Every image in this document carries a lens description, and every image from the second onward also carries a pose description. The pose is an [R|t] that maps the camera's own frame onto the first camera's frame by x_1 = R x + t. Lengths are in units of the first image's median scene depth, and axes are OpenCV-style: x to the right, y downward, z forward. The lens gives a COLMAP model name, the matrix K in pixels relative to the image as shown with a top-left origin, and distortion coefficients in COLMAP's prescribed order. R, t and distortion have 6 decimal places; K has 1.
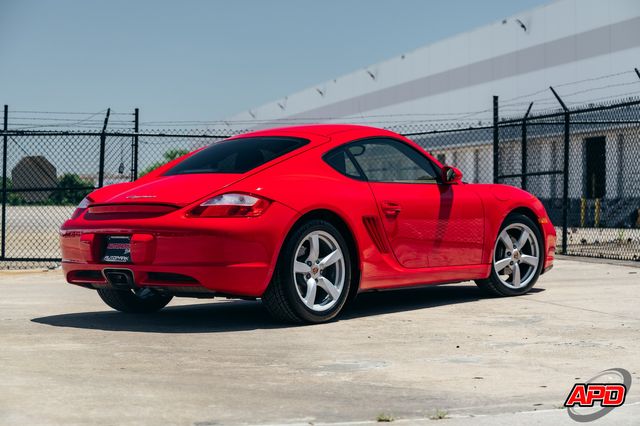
lens RADIAL K [[1290.3, 0, 320.0], [0, 1290.3, 213.0], [0, 0, 1]] dist [-0.276514, 0.139354]
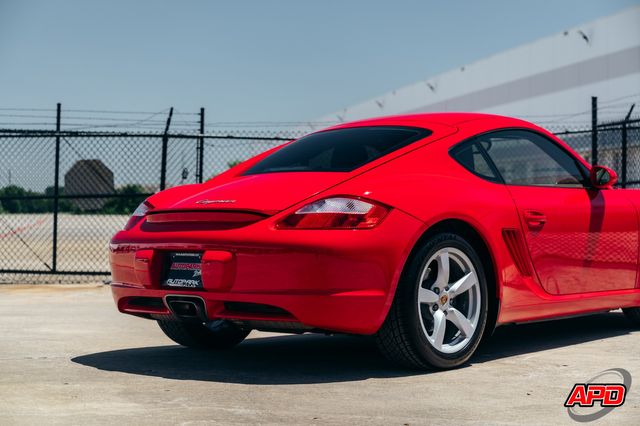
lens RADIAL K [[1290.3, 0, 320.0], [0, 1290.3, 213.0], [0, 0, 1]] dist [-0.276514, 0.139354]
pose [[0.998860, 0.005570, -0.047415, -0.037551], [-0.005958, 0.999950, -0.008058, -0.000027], [0.047367, 0.008331, 0.998843, 0.218203]]
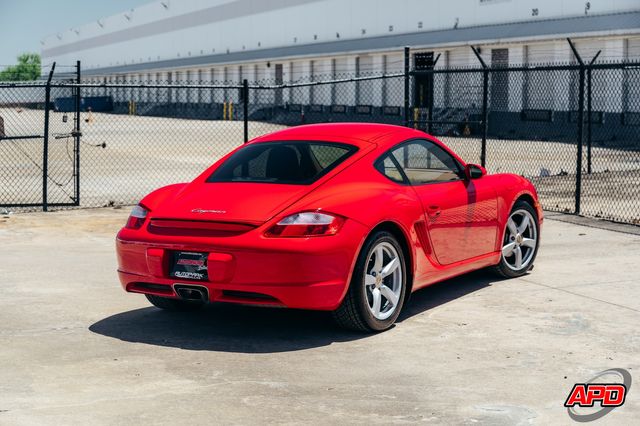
lens RADIAL K [[1150.1, 0, 320.0], [0, 1150.1, 213.0], [0, 0, 1]] dist [-0.213588, 0.020816]
pose [[0.992104, -0.011892, 0.124856, -0.151424], [0.001621, 0.996628, 0.082039, -0.078111], [-0.125410, -0.081189, 0.988777, 0.087302]]
